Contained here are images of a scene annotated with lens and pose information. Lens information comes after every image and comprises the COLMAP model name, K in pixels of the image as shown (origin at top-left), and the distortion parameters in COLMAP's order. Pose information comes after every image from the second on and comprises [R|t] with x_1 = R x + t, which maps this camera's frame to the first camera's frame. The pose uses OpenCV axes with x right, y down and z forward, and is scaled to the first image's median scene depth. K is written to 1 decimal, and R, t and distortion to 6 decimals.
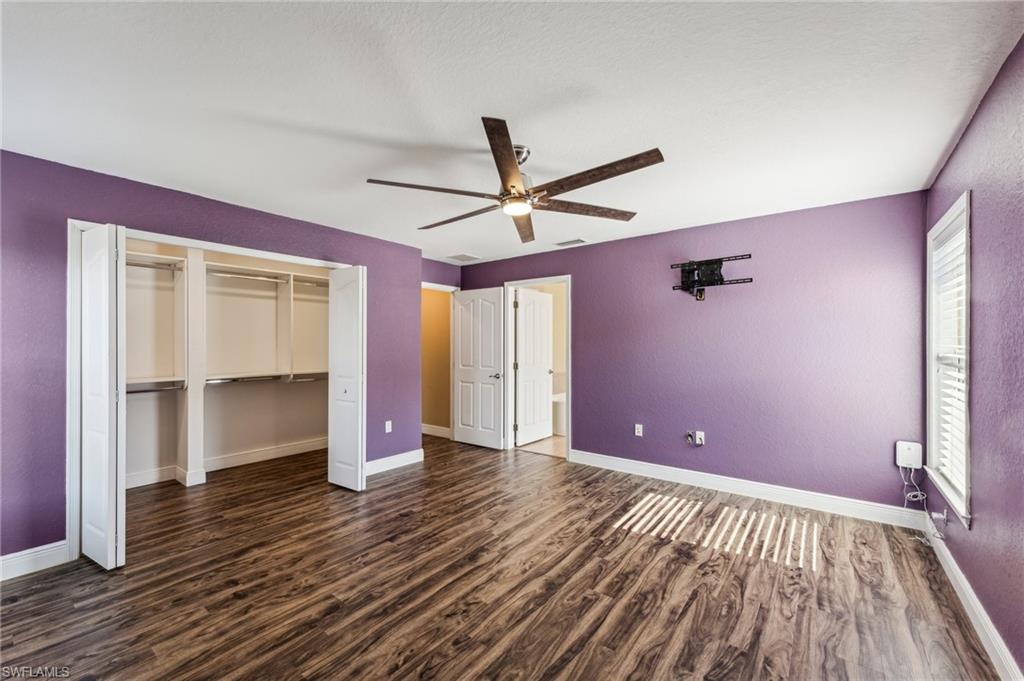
lens RADIAL K [[415.2, 0, 507.6], [0, 415.2, 350.1], [0, 0, 1]] dist [0.001446, 0.000043]
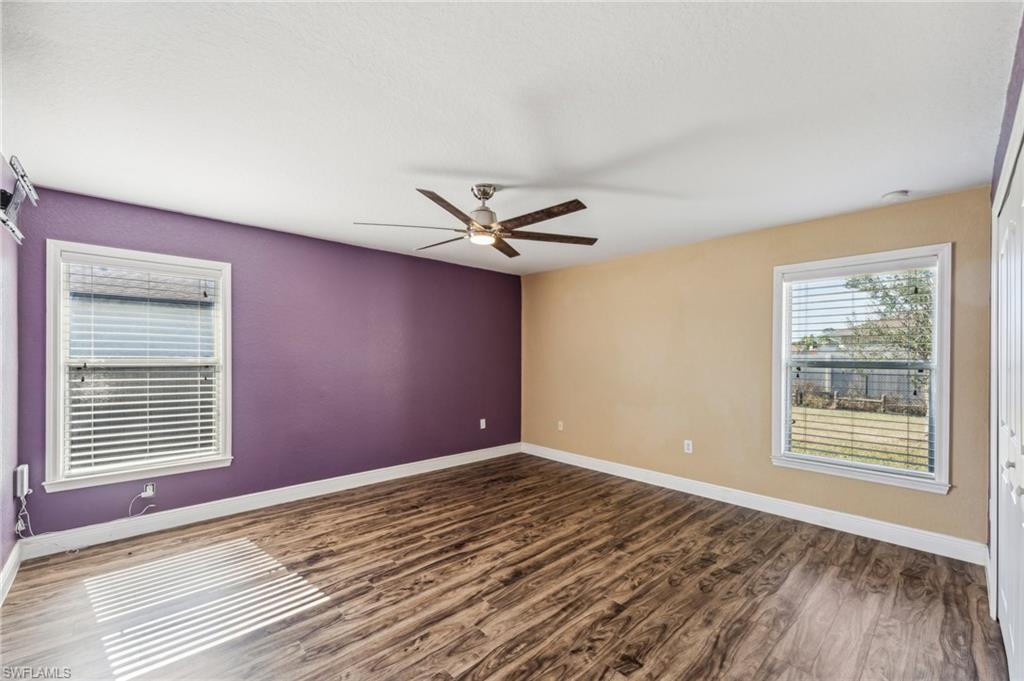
lens RADIAL K [[415.2, 0, 507.6], [0, 415.2, 350.1], [0, 0, 1]] dist [0.001446, 0.000043]
pose [[-0.987327, -0.001158, 0.158696, -0.232201], [-0.001021, 0.999999, 0.000946, -0.033114], [-0.158697, 0.000772, -0.987327, 2.123265]]
